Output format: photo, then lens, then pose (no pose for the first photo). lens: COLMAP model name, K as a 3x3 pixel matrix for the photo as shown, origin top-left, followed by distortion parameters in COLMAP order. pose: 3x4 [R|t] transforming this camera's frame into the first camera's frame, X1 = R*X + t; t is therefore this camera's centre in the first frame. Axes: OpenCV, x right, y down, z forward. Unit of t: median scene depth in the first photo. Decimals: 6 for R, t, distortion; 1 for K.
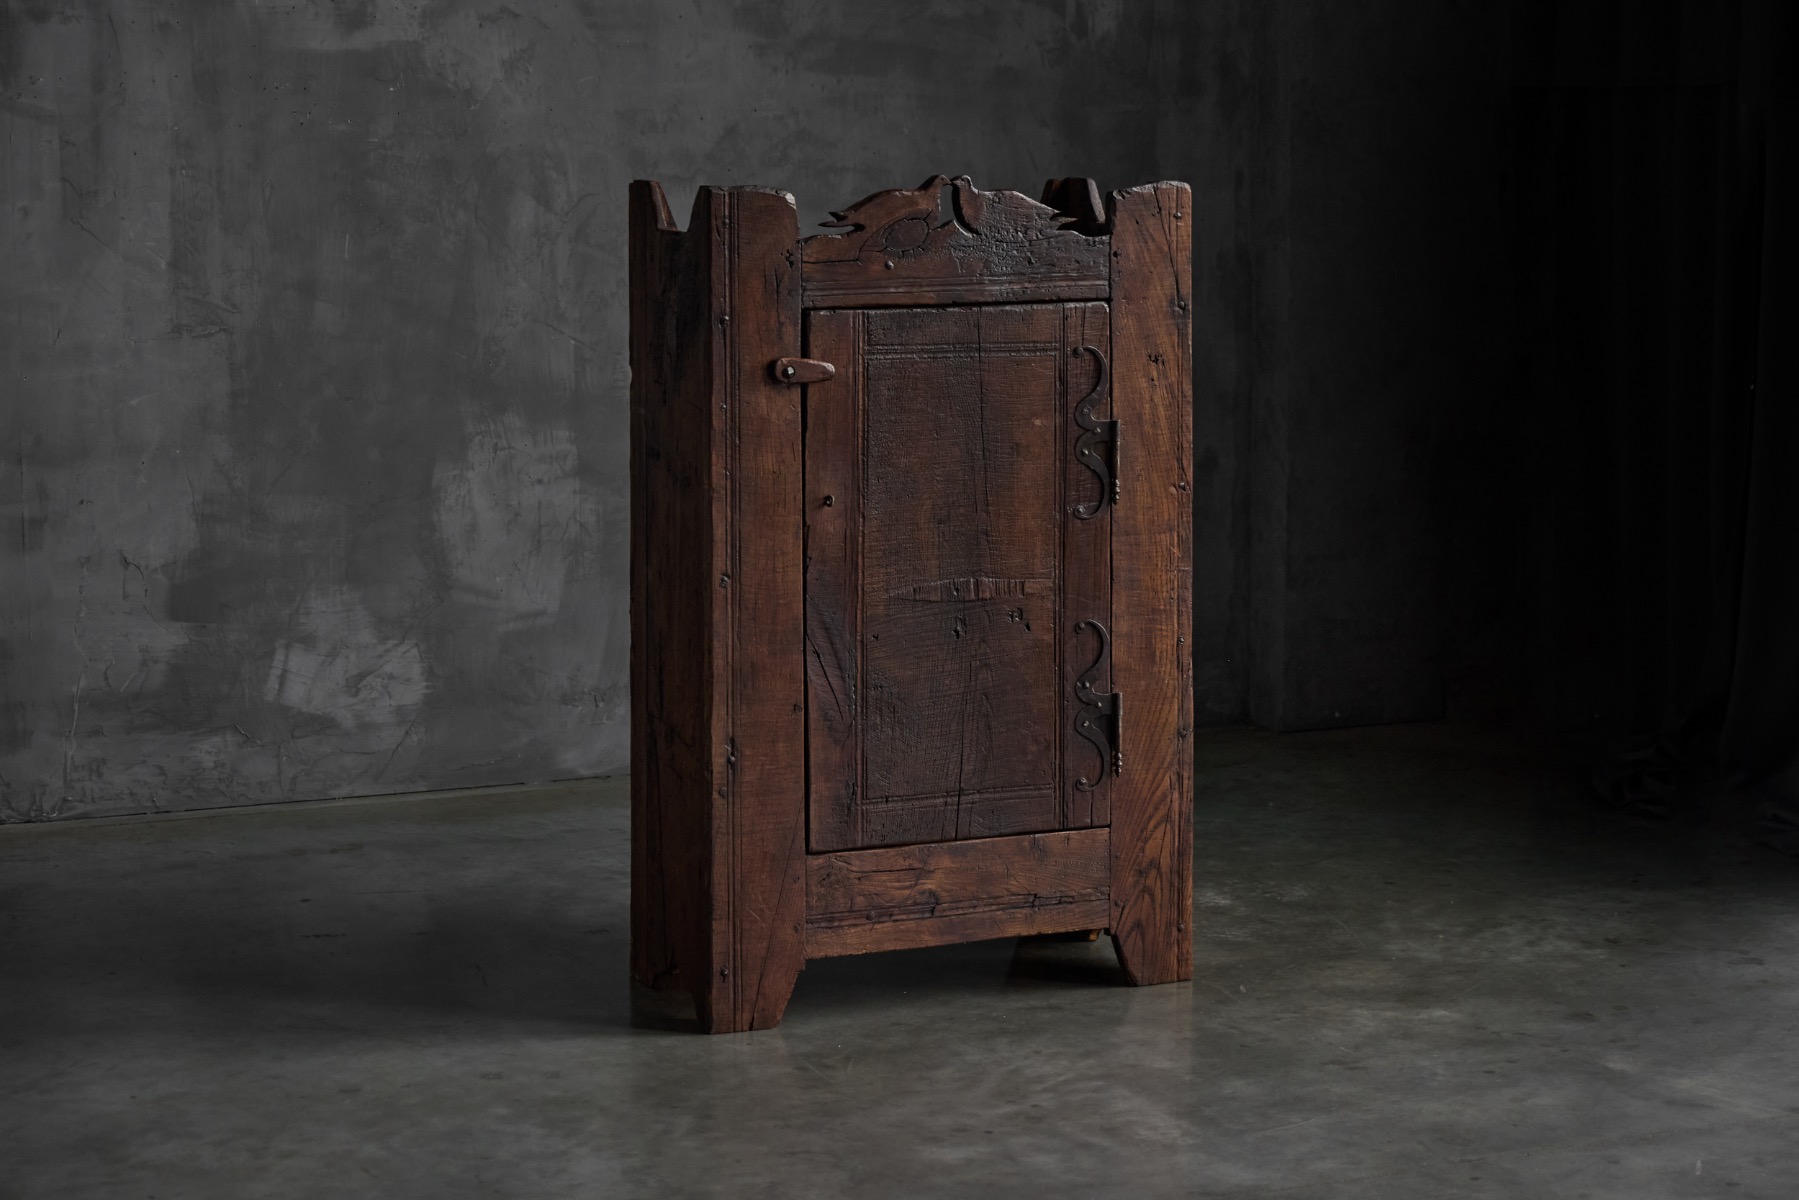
lens RADIAL K [[3732.2, 0, 844.9], [0, 3732.2, 549.9], [0, 0, 1]] dist [0.004743, 0.000000]
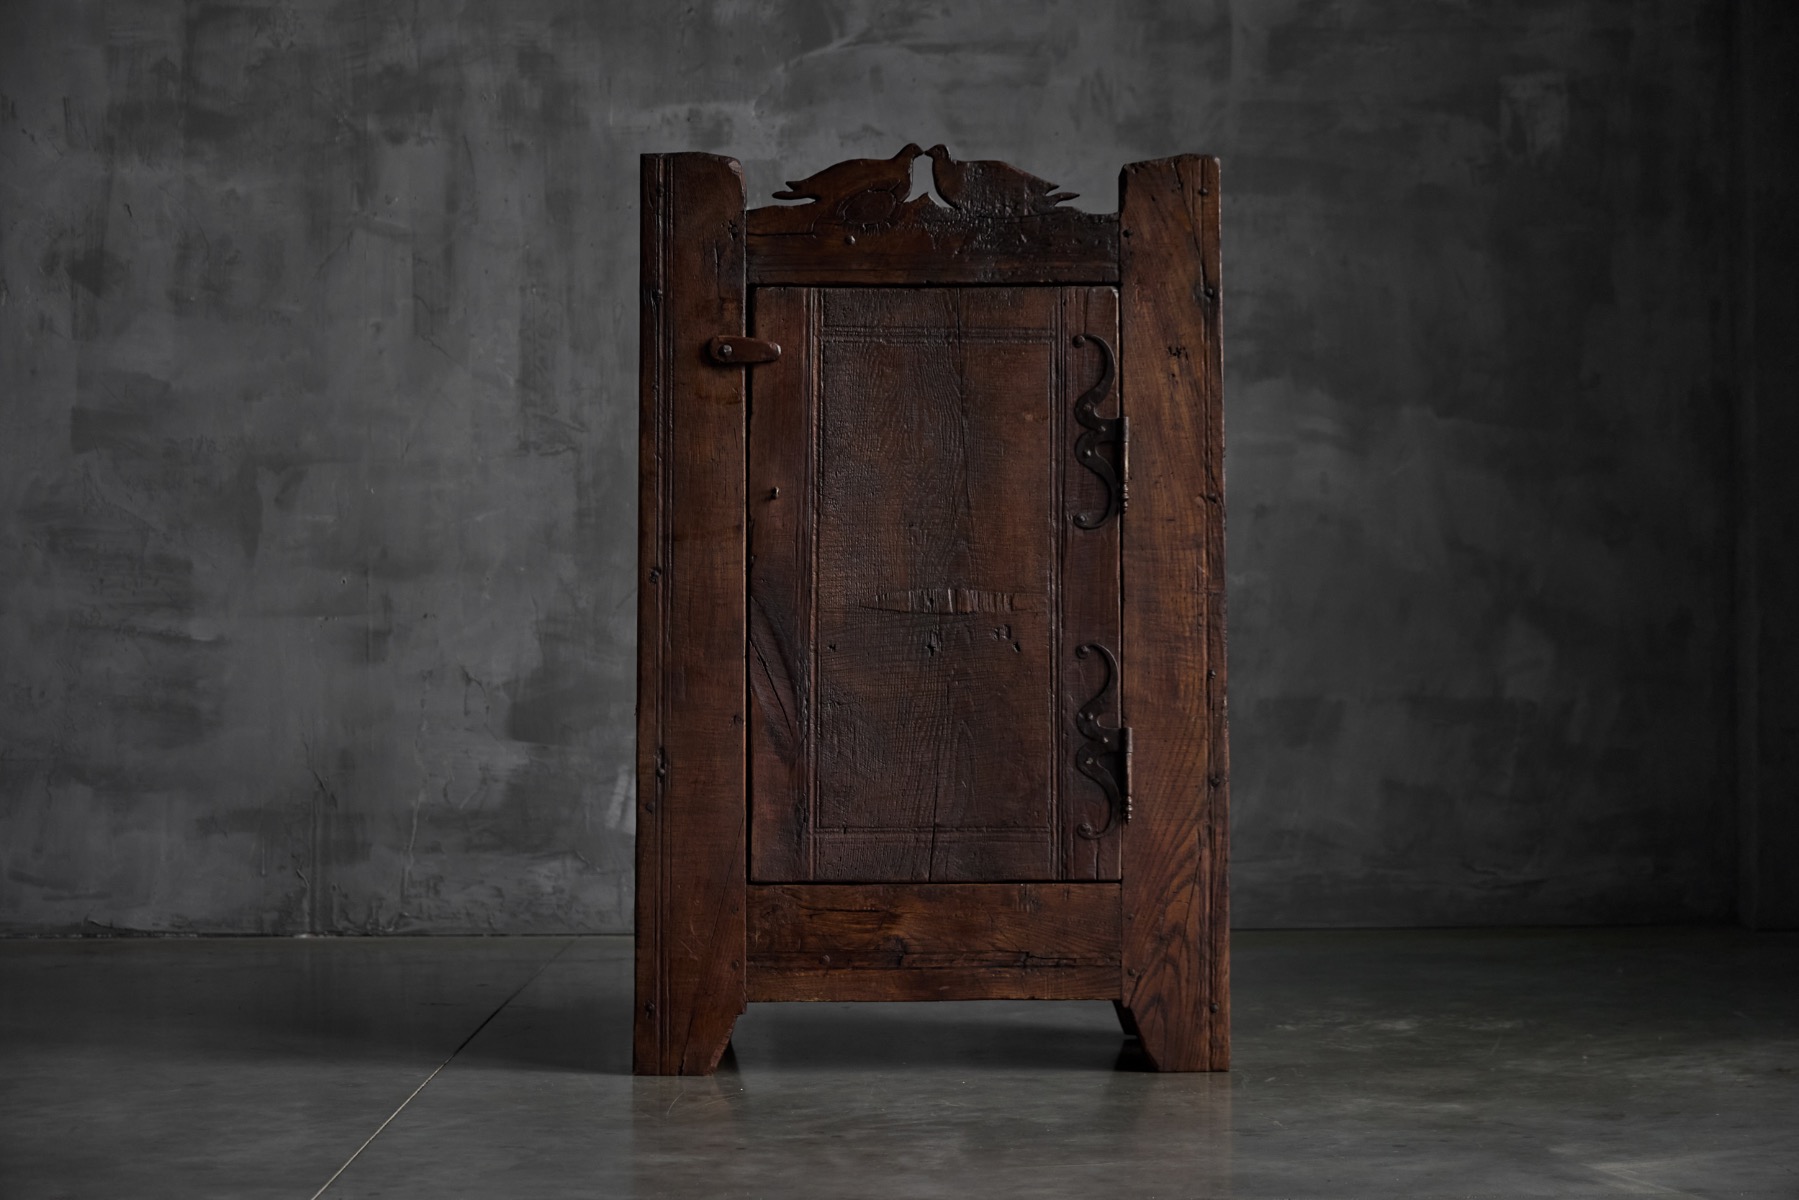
lens RADIAL K [[3568.8, 0, 897.8], [0, 3568.8, 596.1], [0, 0, 1]] dist [0.014411, 0.000000]
pose [[0.925755, 0.000344, -0.378124, 0.343877], [-0.047911, 0.992047, -0.116397, 0.108890], [0.375077, 0.125871, 0.918408, 0.202119]]
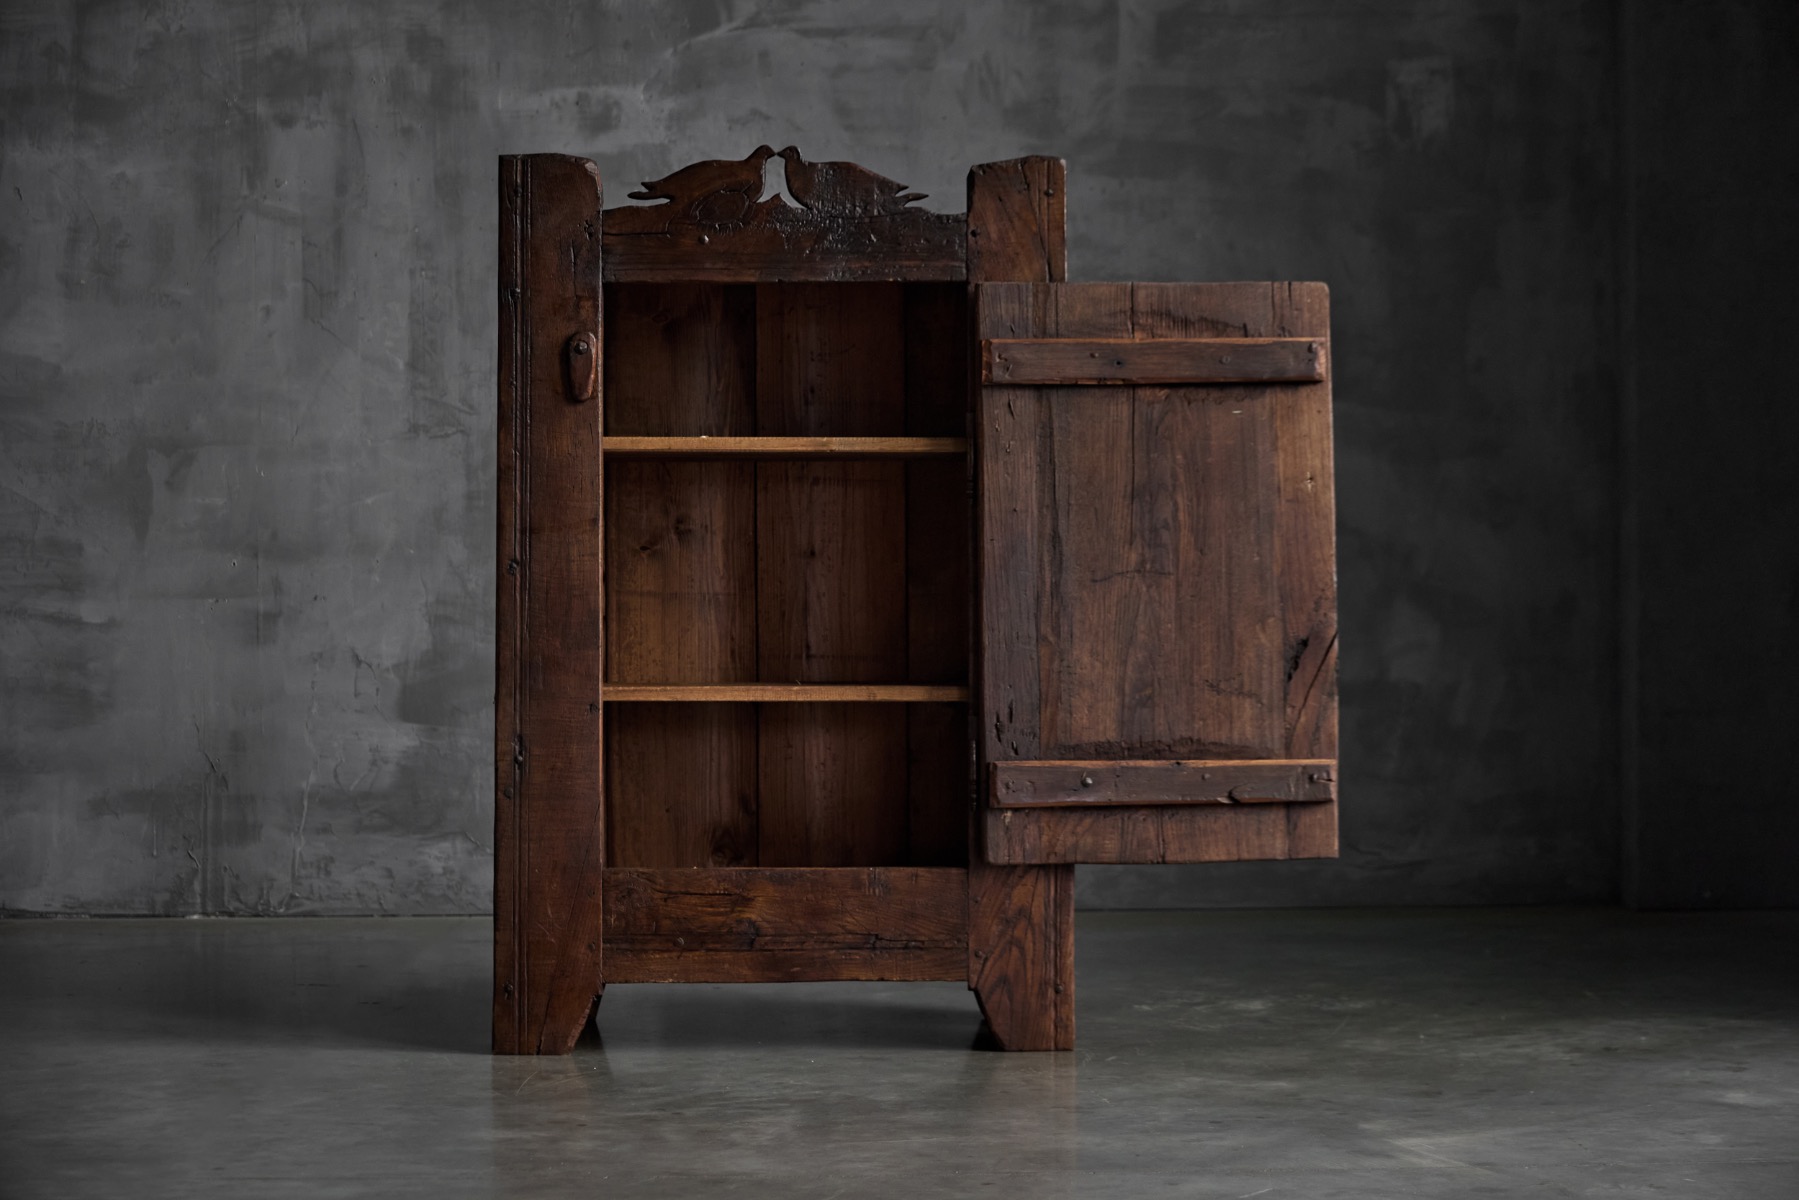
lens RADIAL K [[3732.2, 0, 901.0], [0, 3732.2, 600.5], [0, 0, 1]] dist [0.004743, 0.000000]
pose [[0.927739, 0.005176, -0.373193, 0.396345], [-0.047571, 0.993388, -0.104482, 0.106472], [0.370185, 0.114685, 0.921852, 0.157496]]
